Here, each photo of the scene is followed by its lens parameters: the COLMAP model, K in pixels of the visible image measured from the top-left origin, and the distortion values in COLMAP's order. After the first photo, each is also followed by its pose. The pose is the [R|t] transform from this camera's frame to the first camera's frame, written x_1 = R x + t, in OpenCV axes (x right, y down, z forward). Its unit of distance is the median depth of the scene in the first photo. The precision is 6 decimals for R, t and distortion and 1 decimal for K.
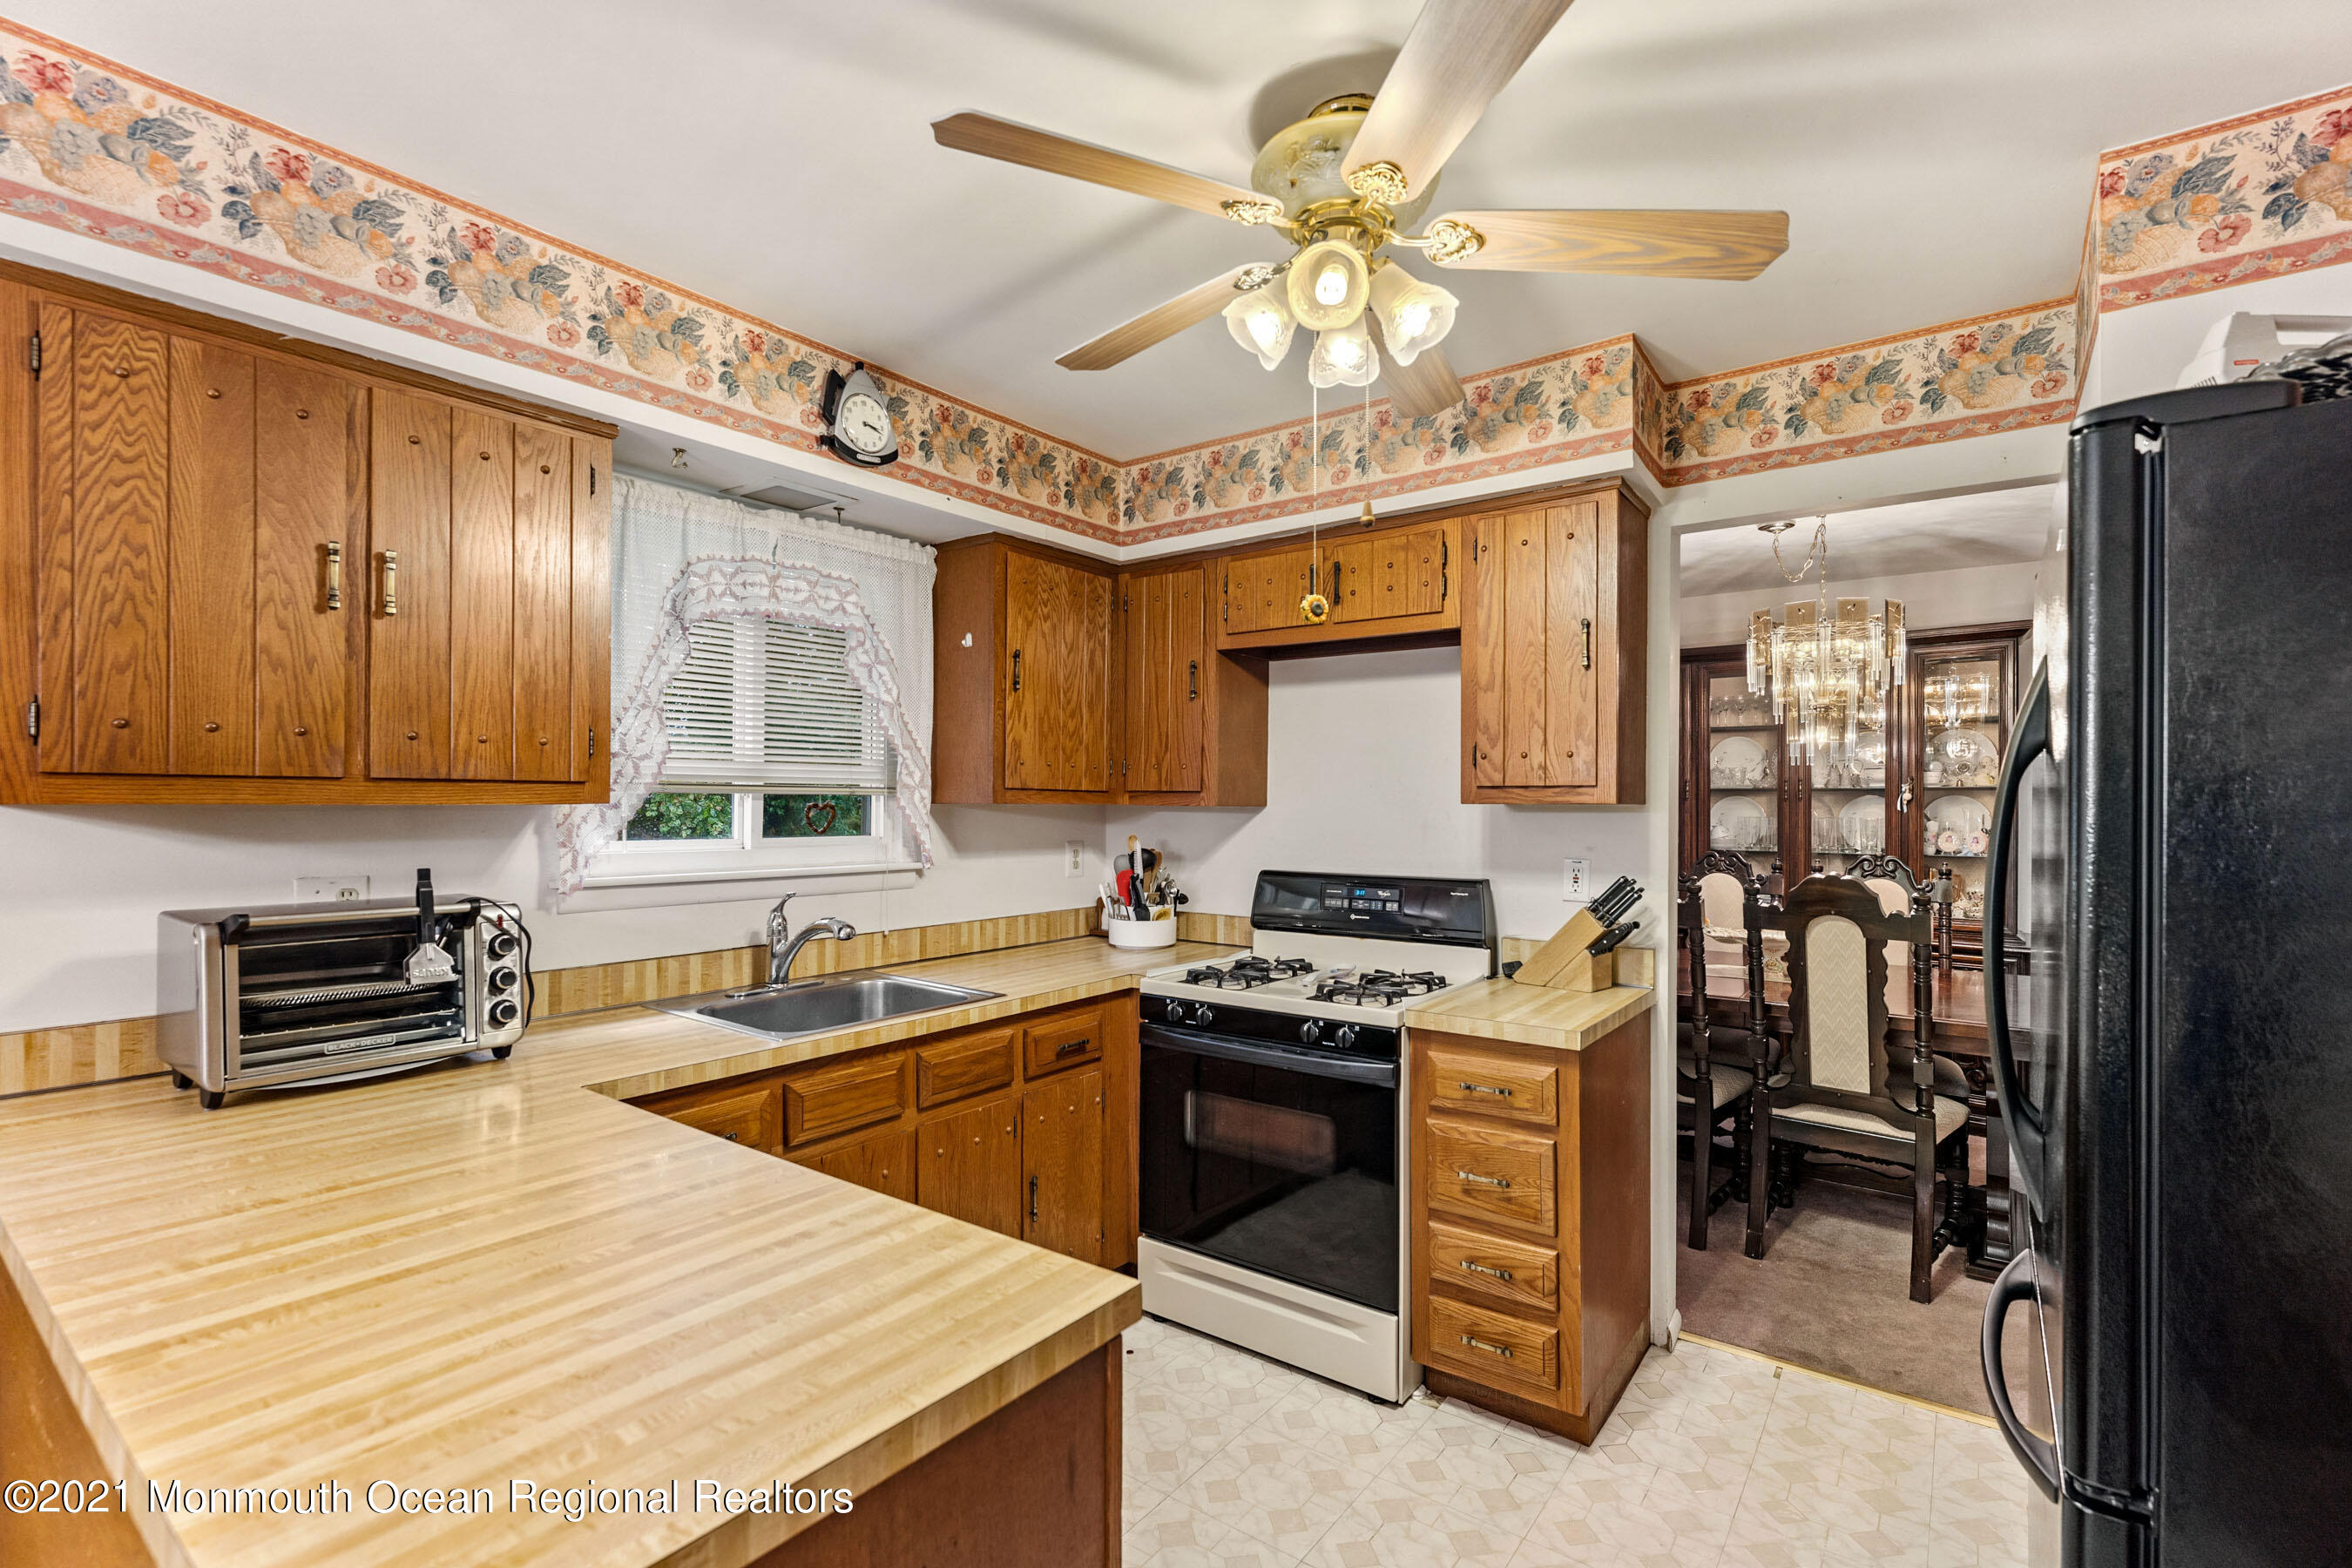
lens RADIAL K [[1053.1, 0, 1166.9], [0, 1053.1, 794.6], [0, 0, 1]] dist [0.001836, 0.000367]
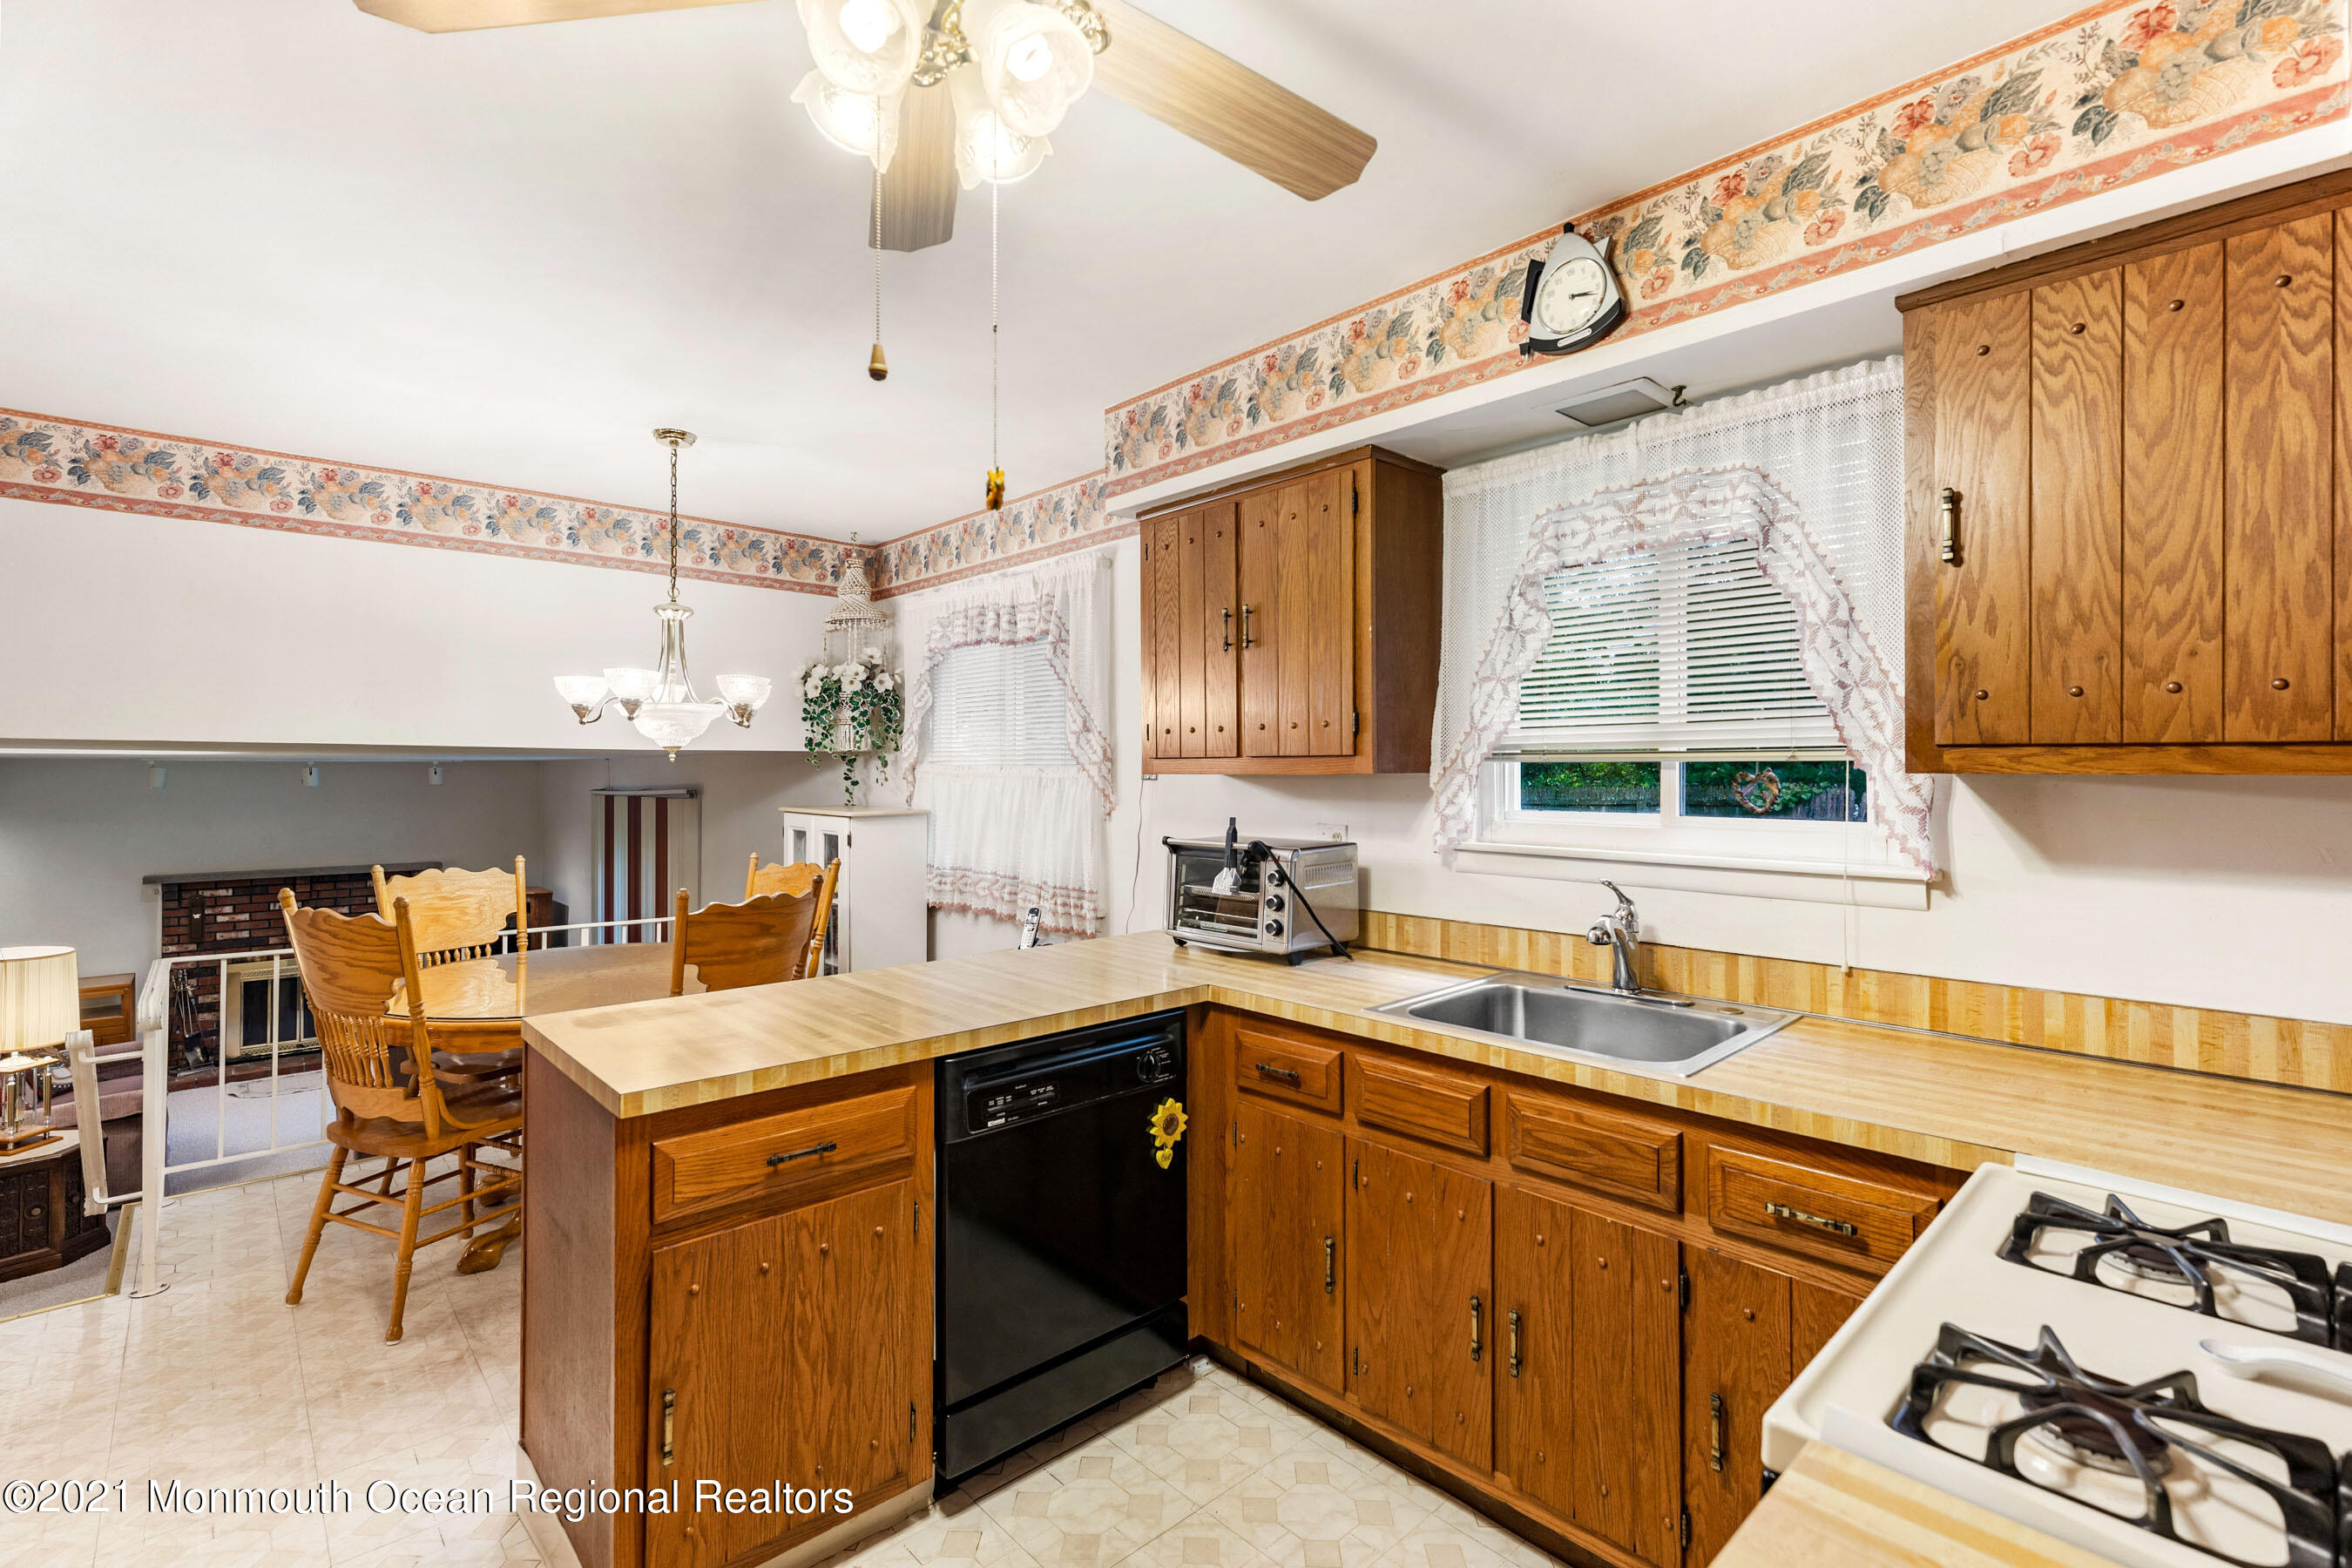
lens RADIAL K [[1058.5, 0, 1144.4], [0, 1058.5, 775.2], [0, 0, 1]] dist [0.010397, 0.000079]
pose [[-0.184617, -0.007383, -0.982783, 0.575167], [0.000845, 0.999970, -0.007671, 0.017303], [0.982810, -0.002246, -0.184605, 0.846472]]
